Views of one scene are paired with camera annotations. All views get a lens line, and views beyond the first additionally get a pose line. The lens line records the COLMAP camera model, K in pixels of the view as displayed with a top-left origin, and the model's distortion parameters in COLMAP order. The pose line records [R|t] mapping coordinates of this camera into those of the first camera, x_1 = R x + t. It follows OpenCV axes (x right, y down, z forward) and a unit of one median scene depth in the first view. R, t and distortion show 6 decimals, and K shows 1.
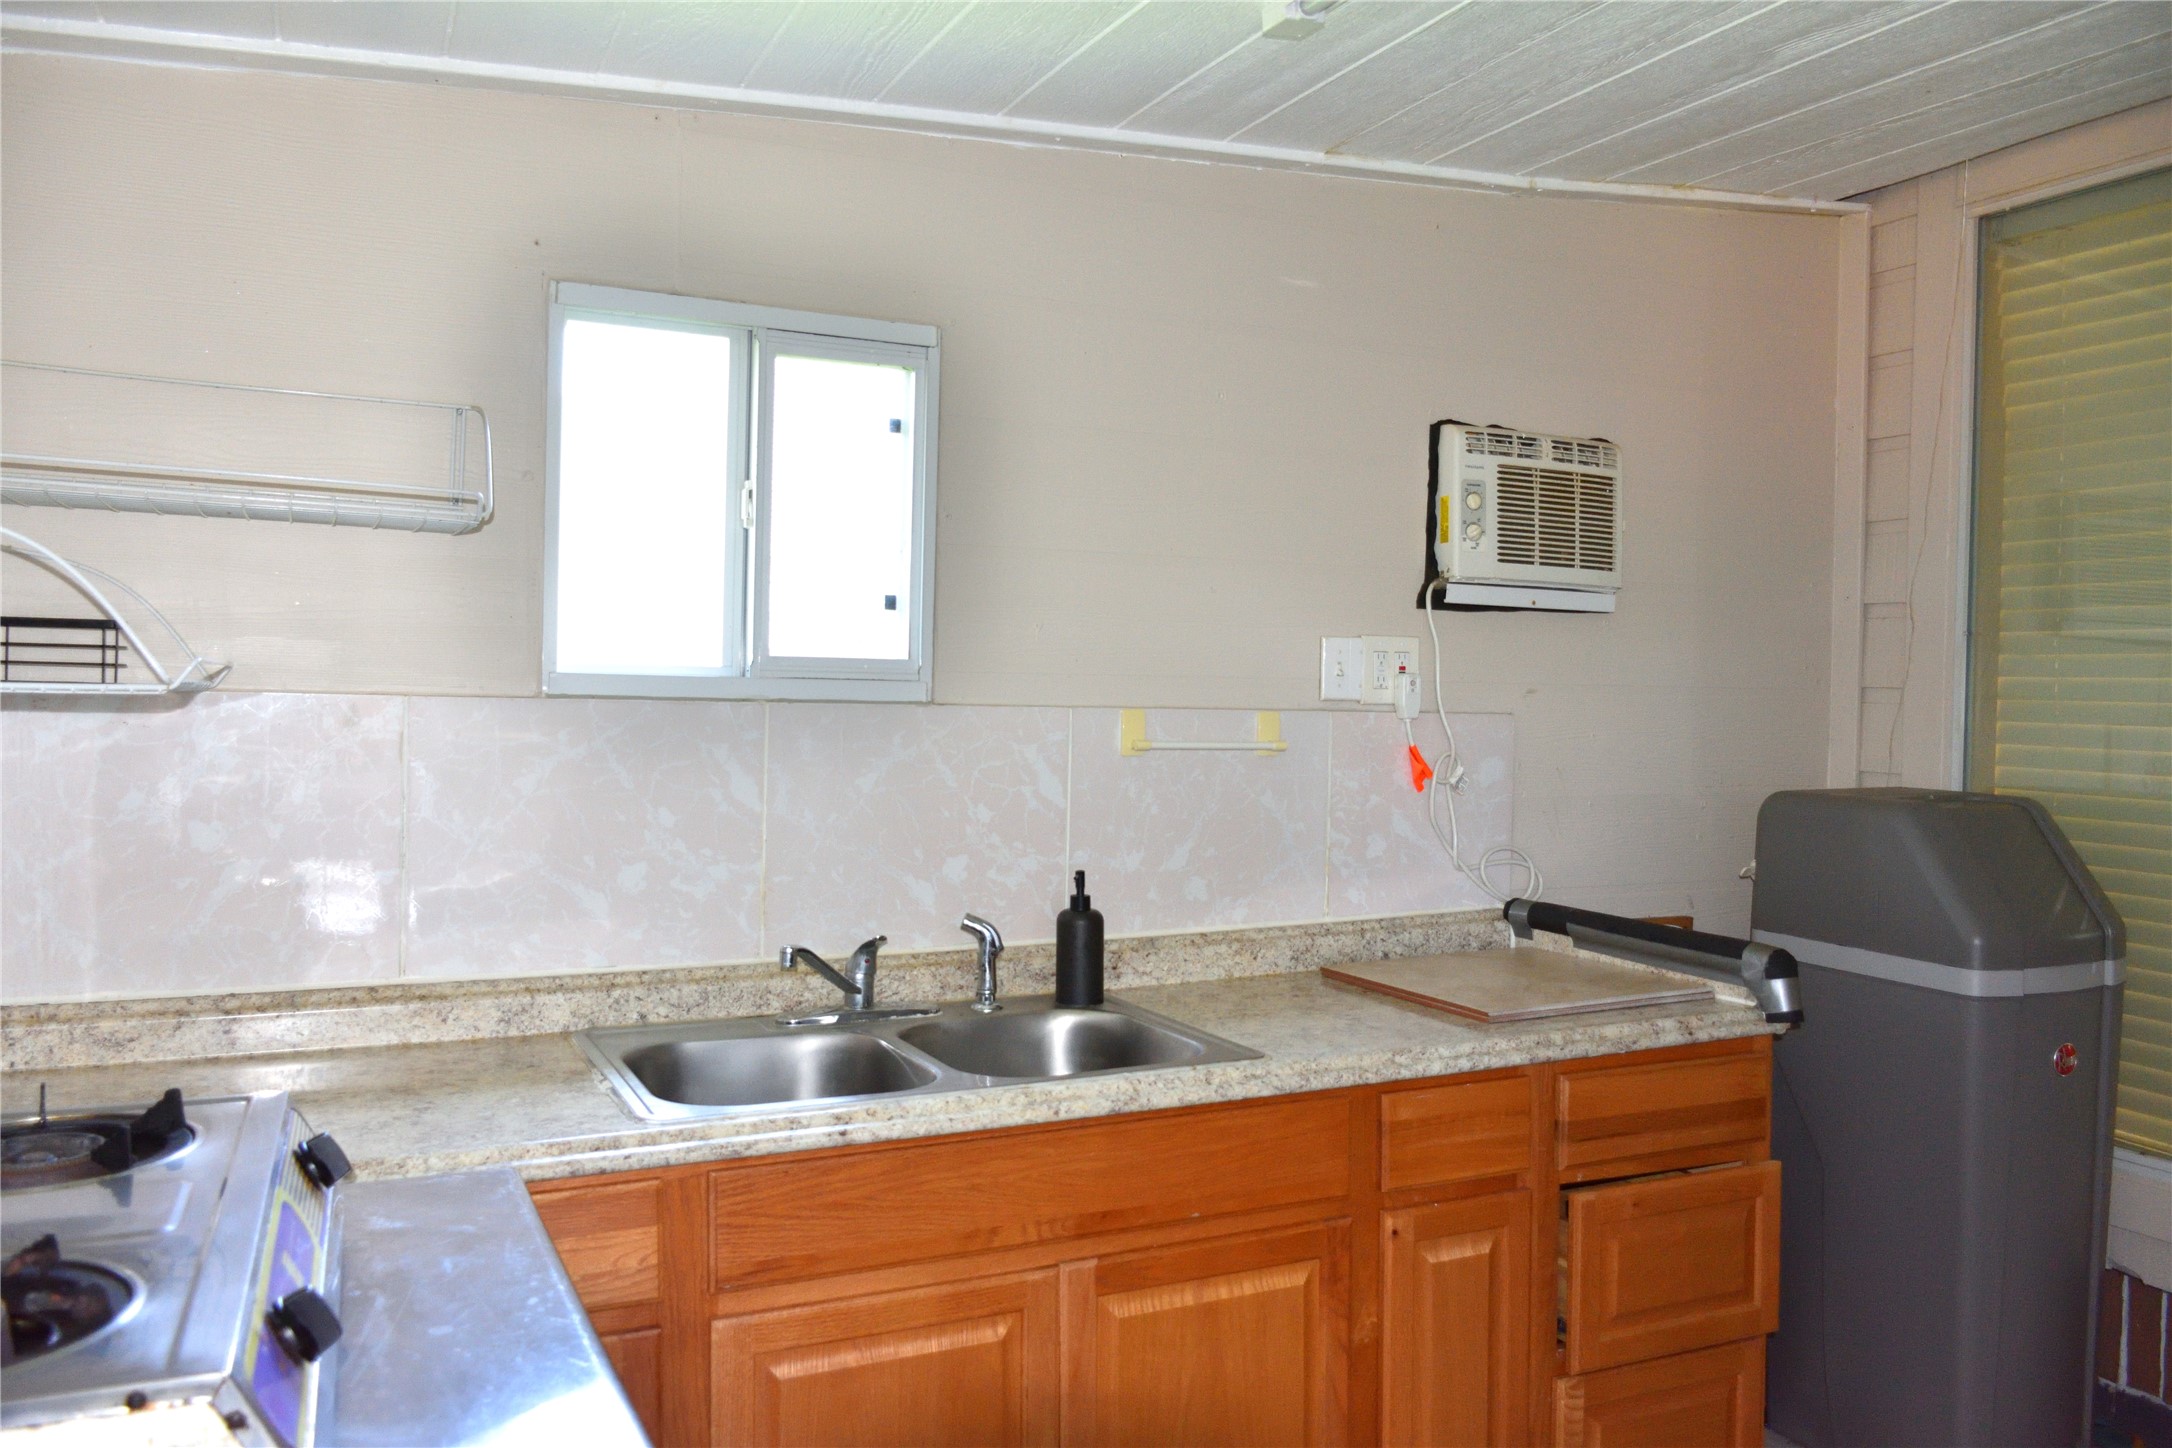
lens RADIAL K [[1673.0, 0, 1085.7], [0, 1673.0, 711.4], [0, 0, 1]] dist [0.001911, -0.002392]
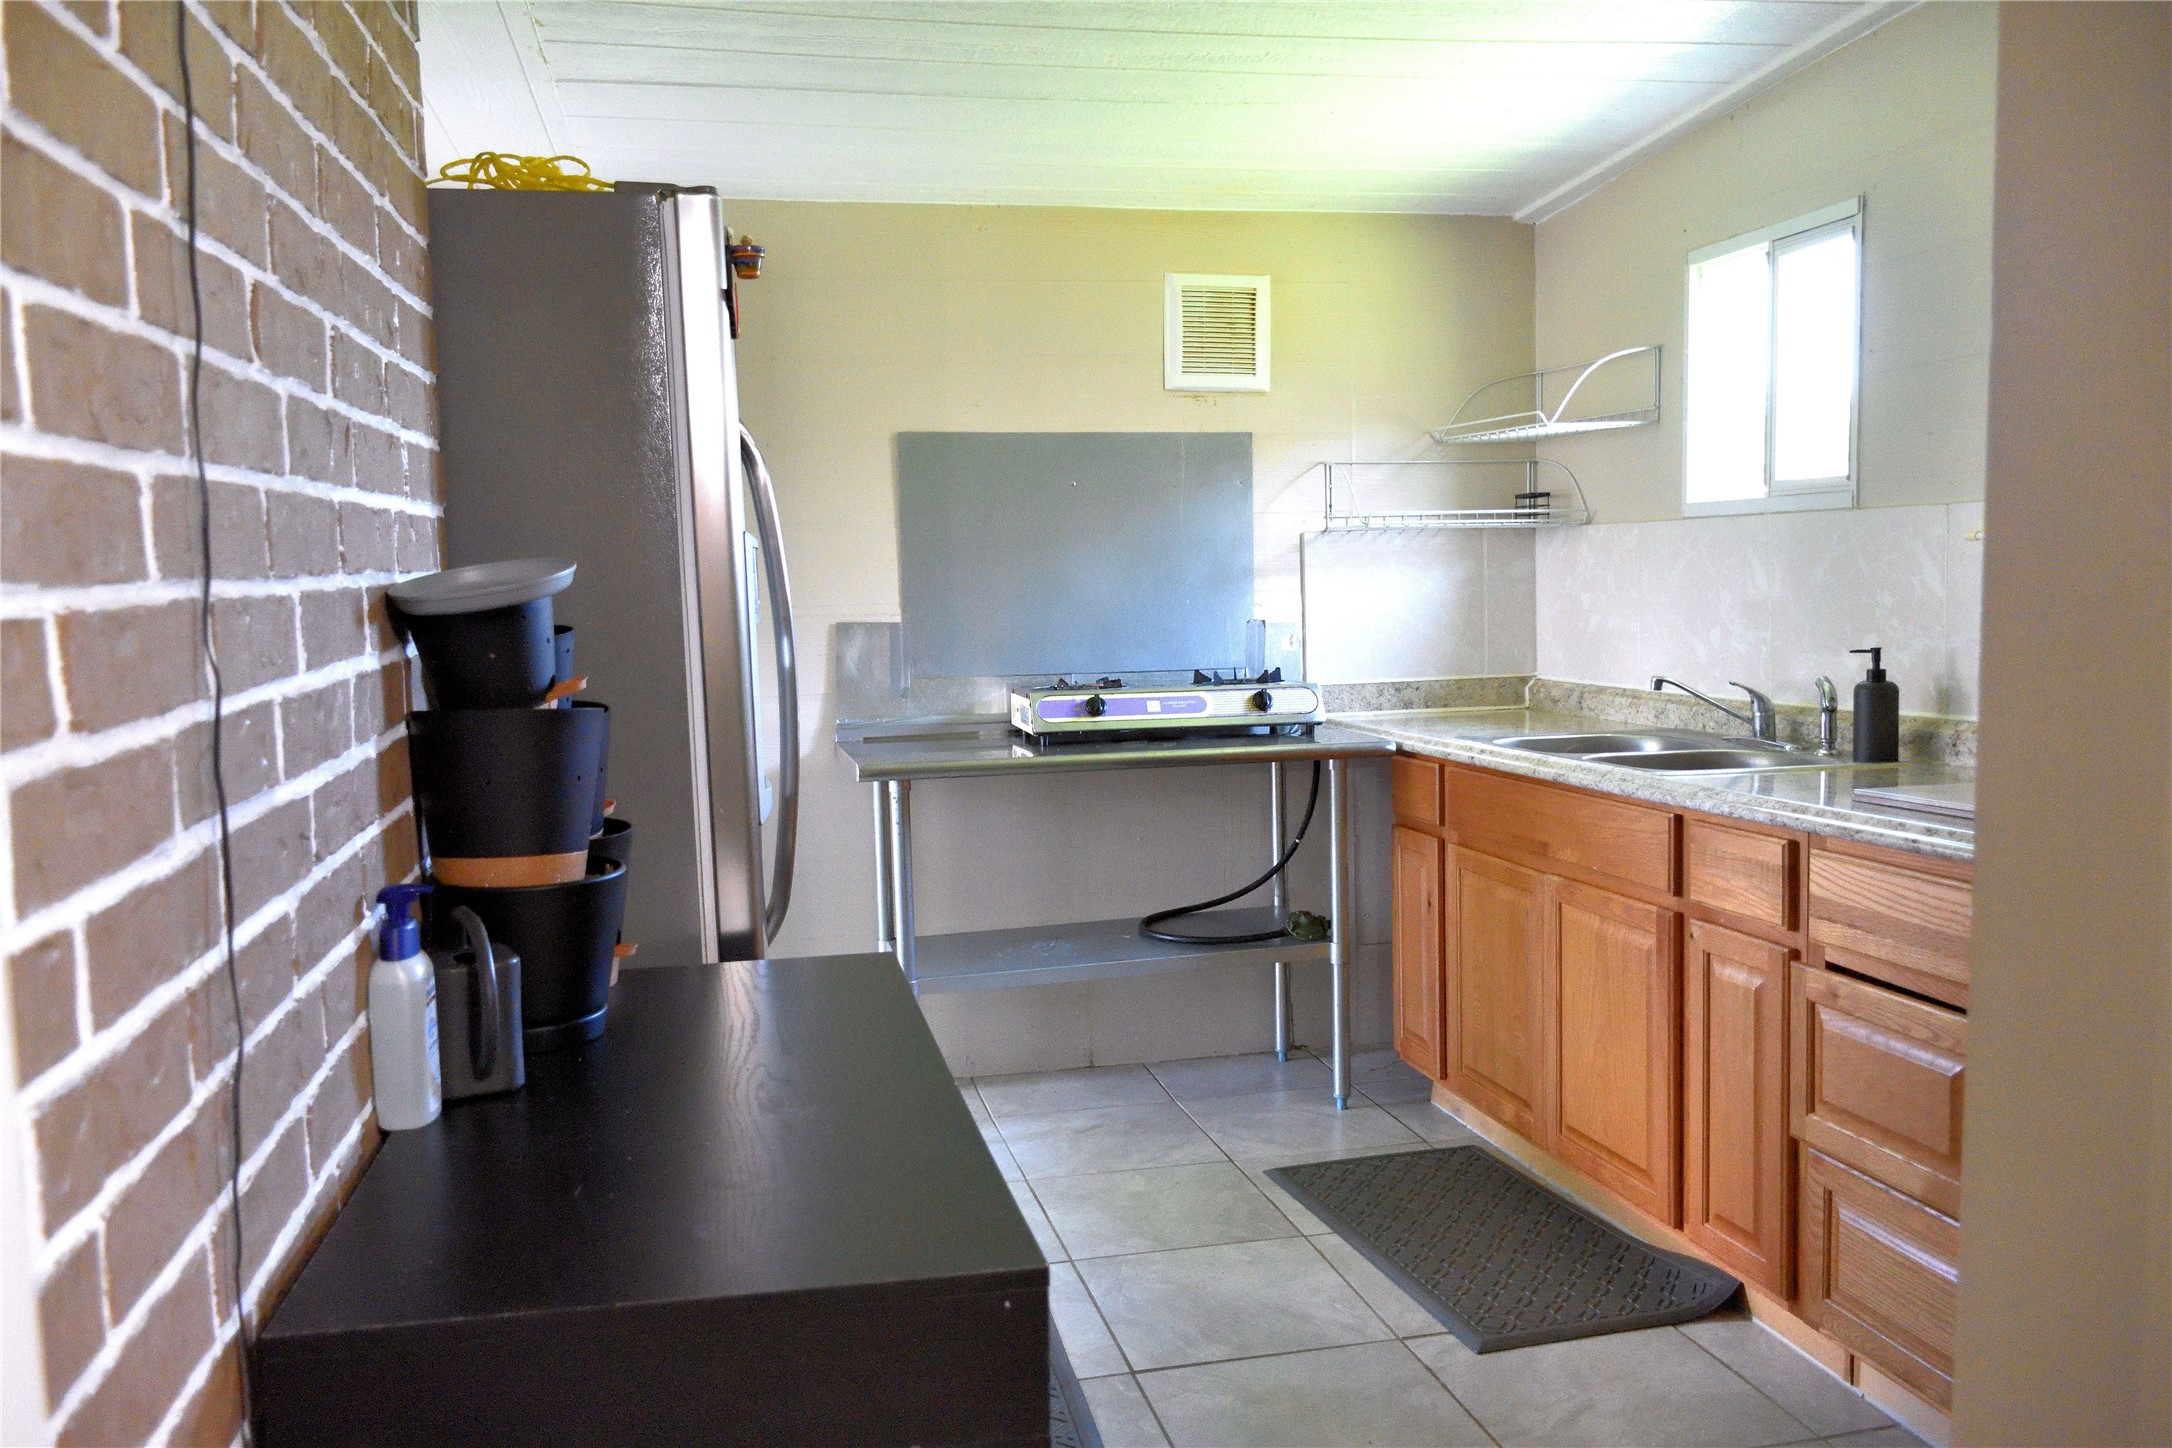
lens RADIAL K [[1673.0, 0, 1085.7], [0, 1673.0, 711.4], [0, 0, 1]] dist [0.001911, -0.002392]
pose [[-0.177473, 0.072323, -0.981465, 1.218422], [-0.000425, 0.997290, 0.073566, 0.054826], [0.984126, 0.013473, -0.176961, 0.673688]]
